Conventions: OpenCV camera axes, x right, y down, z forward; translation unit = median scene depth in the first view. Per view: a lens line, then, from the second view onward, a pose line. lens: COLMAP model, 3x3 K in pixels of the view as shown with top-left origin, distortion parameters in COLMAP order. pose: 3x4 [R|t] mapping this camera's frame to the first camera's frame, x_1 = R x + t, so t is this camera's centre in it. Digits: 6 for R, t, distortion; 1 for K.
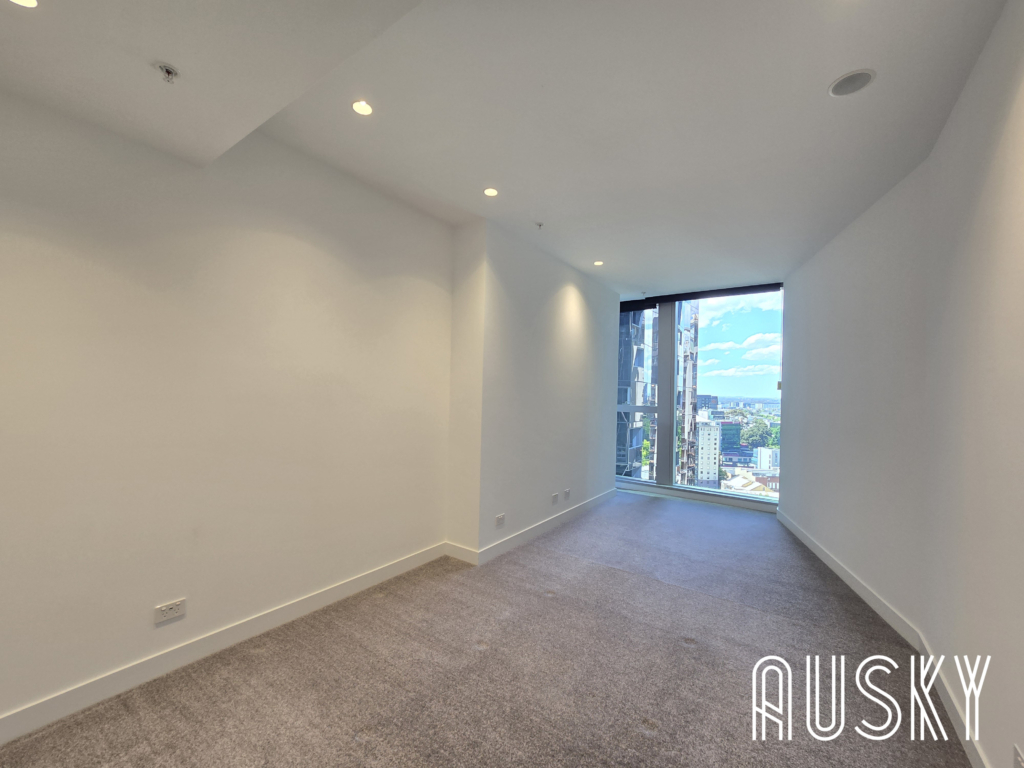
lens RADIAL K [[416.3, 0, 508.3], [0, 416.3, 381.7], [0, 0, 1]] dist [-0.003917, 0.003094]
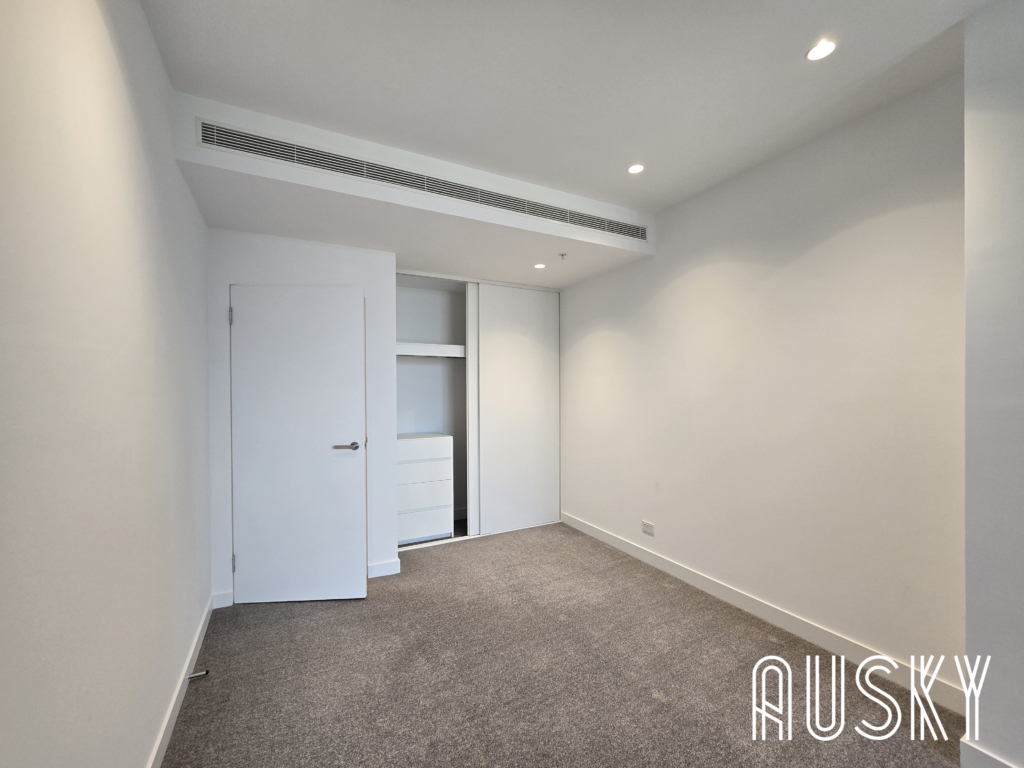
lens RADIAL K [[416.3, 0, 510.9], [0, 416.3, 385.5], [0, 0, 1]] dist [-0.003917, 0.003094]
pose [[-0.440116, -0.030703, -0.897416, 0.940791], [0.016823, 0.998958, -0.042428, 0.044216], [0.897783, -0.033770, -0.439141, 1.248310]]
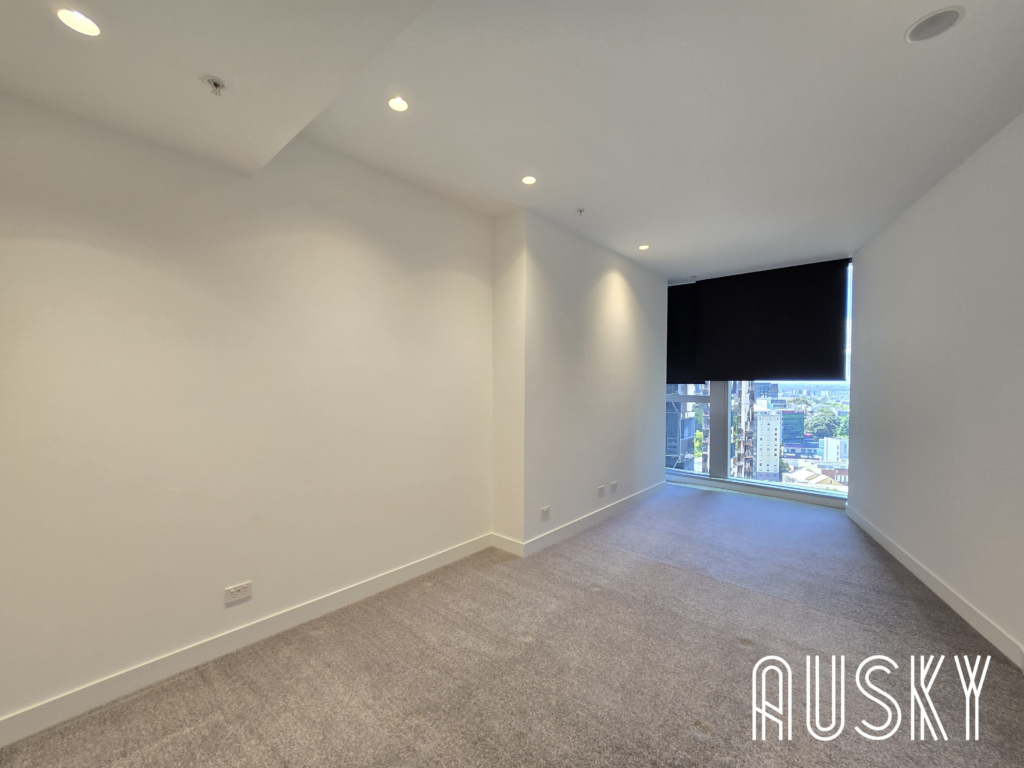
lens RADIAL K [[416.3, 0, 511.8], [0, 416.3, 381.9], [0, 0, 1]] dist [-0.003917, 0.003094]
pose [[0.994319, -0.019420, -0.104653, 0.015424], [0.021523, 0.999588, 0.019005, 0.000654], [0.104241, -0.021150, 0.994327, 0.014397]]
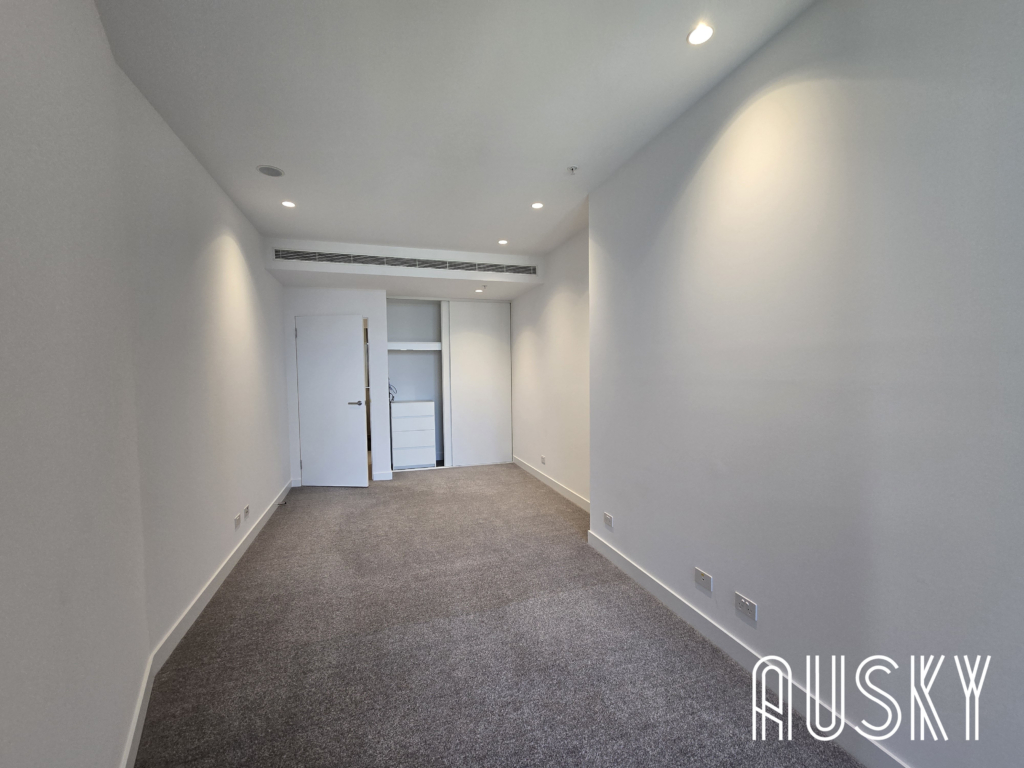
lens RADIAL K [[416.3, 0, 511.8], [0, 416.3, 384.4], [0, 0, 1]] dist [-0.003917, 0.003094]
pose [[-0.593263, 0.007767, -0.804971, 1.385664], [0.018716, 0.999816, -0.004147, 0.091248], [0.804791, -0.017526, -0.593300, 2.374266]]
